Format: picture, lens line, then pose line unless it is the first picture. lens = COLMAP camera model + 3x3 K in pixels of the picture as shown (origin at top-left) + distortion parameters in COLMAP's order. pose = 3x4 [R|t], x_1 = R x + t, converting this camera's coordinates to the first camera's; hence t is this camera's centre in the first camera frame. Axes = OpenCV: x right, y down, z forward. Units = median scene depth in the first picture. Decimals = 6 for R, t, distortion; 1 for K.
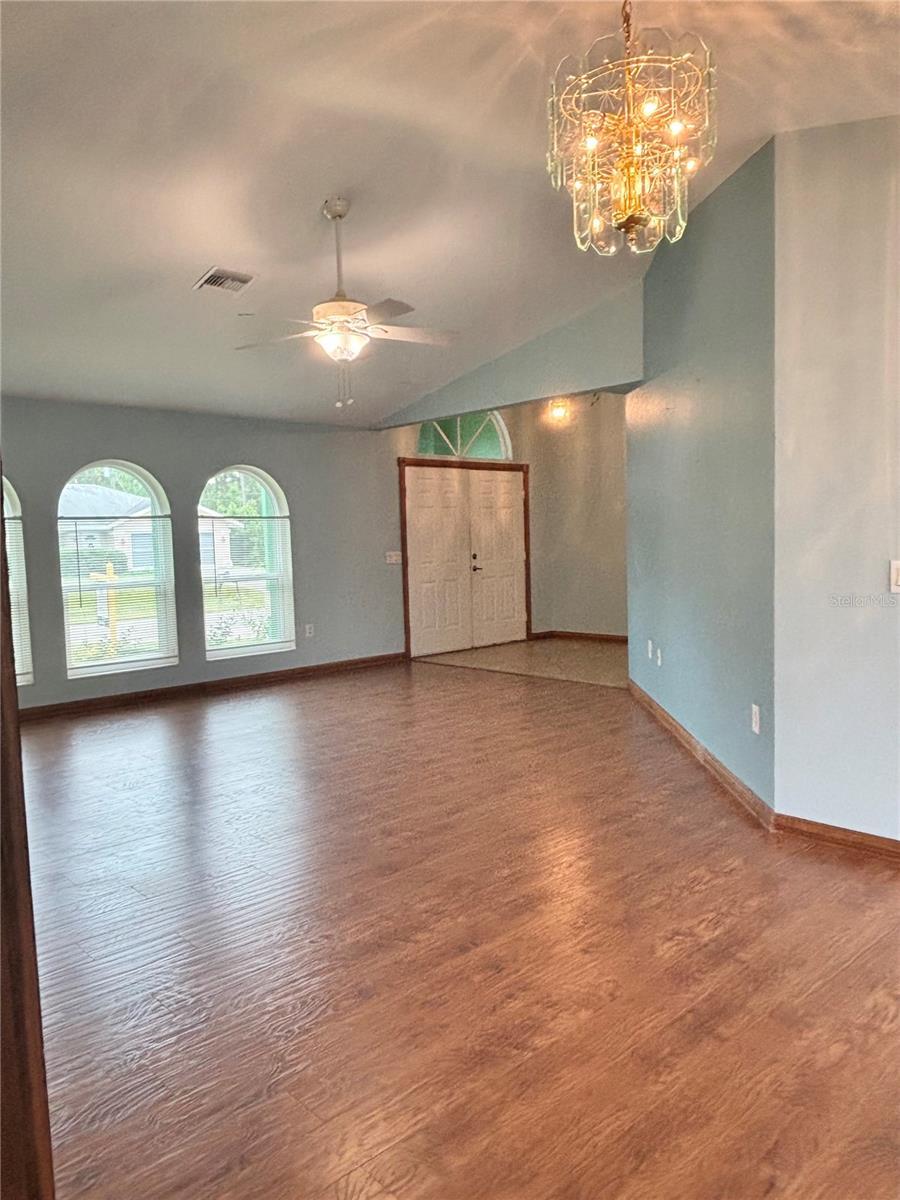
lens RADIAL K [[849.2, 0, 442.4], [0, 849.2, 600.0], [0, 0, 1]] dist [0.052268, -0.081672]
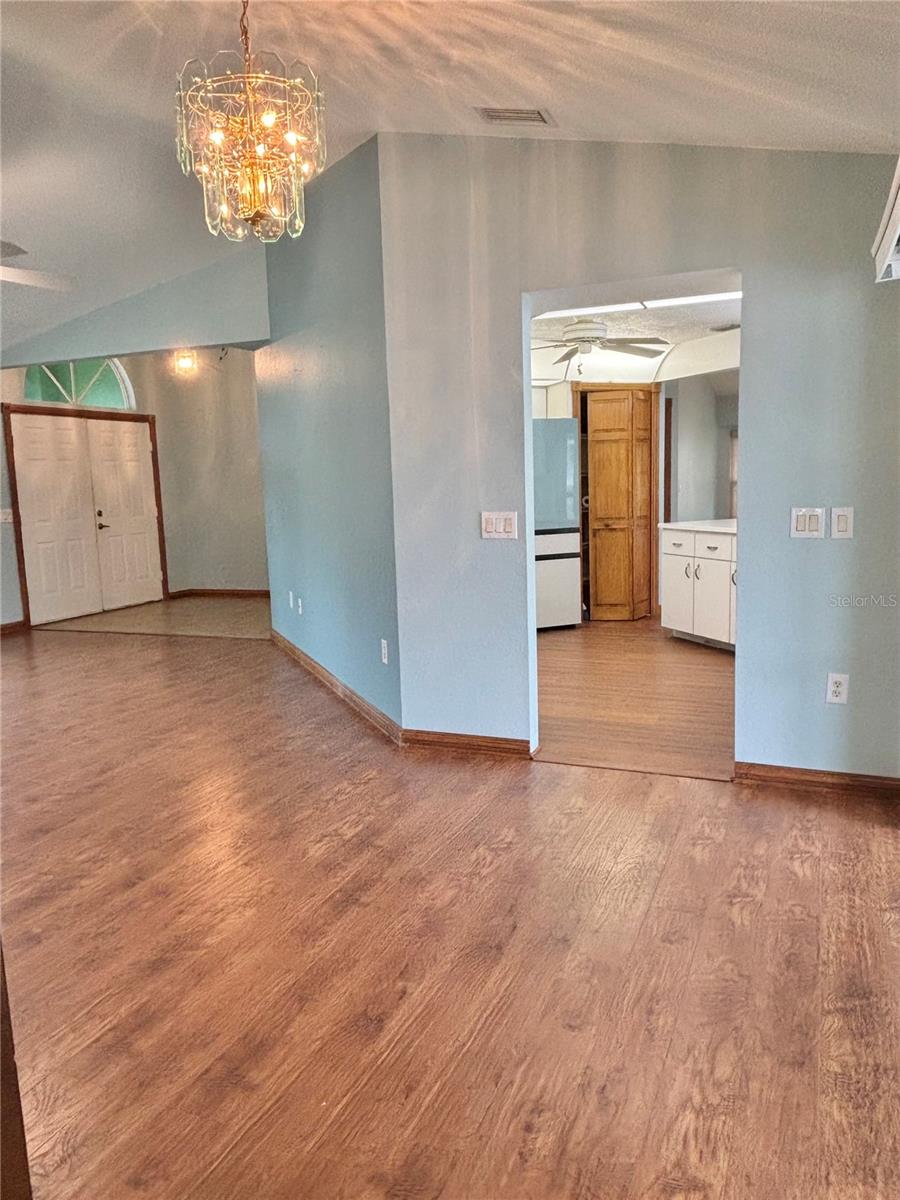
lens RADIAL K [[869.3, 0, 456.1], [0, 869.3, 597.6], [0, 0, 1]] dist [0.070109, -0.110925]
pose [[0.908253, -0.056324, 0.414614, -0.032408], [0.036560, 0.997791, 0.055457, 0.005769], [-0.416822, -0.035211, 0.908306, -0.118224]]
